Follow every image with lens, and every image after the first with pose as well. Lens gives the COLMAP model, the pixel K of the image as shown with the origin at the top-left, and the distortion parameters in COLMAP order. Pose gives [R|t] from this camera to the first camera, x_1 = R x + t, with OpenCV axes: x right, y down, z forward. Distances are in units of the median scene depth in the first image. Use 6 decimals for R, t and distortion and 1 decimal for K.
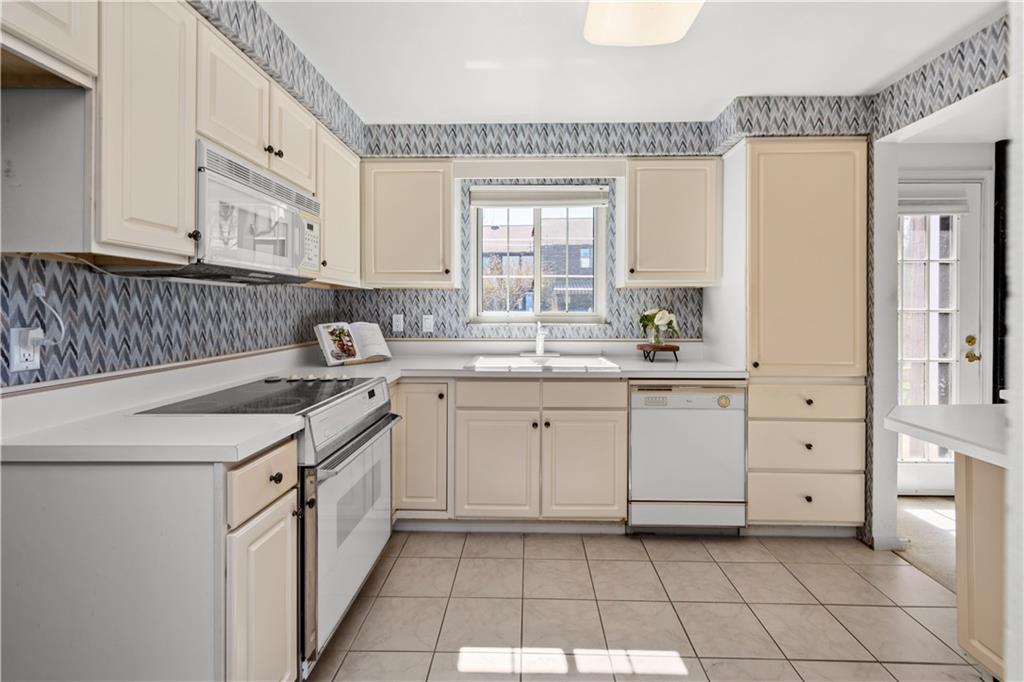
lens RADIAL K [[454.8, 0, 525.3], [0, 454.8, 314.1], [0, 0, 1]] dist [0.014631, -0.003227]
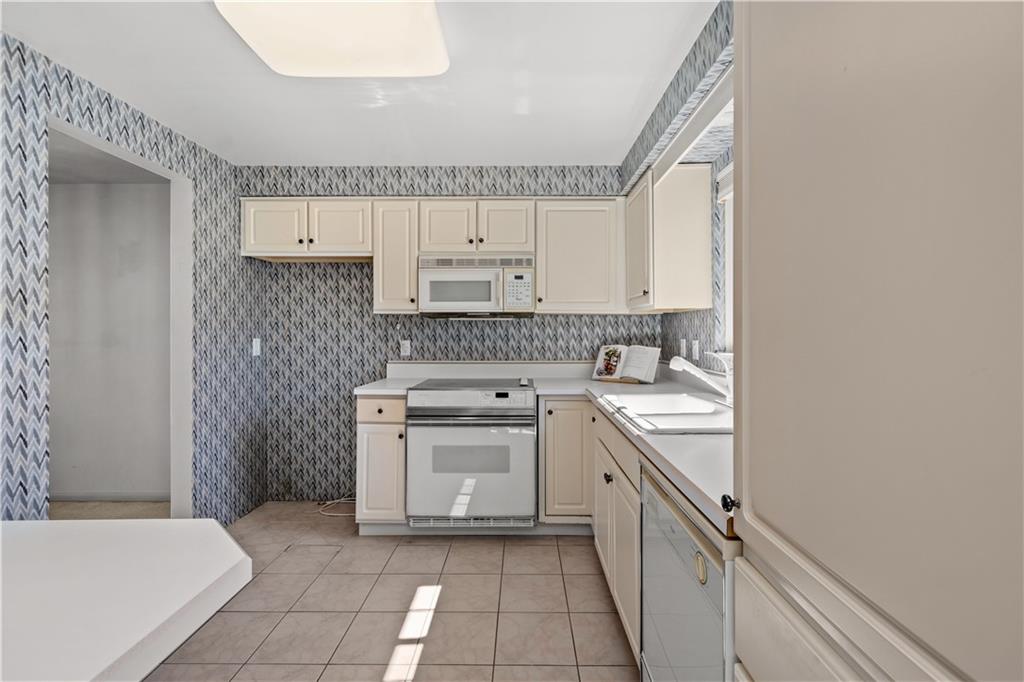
lens RADIAL K [[454.8, 0, 521.9], [0, 454.8, 330.7], [0, 0, 1]] dist [0.014631, -0.003227]
pose [[0.009771, -0.001369, -0.999951, 0.759992], [-0.010799, 0.999941, -0.001475, -0.013876], [0.999894, 0.010813, 0.009755, 0.765232]]
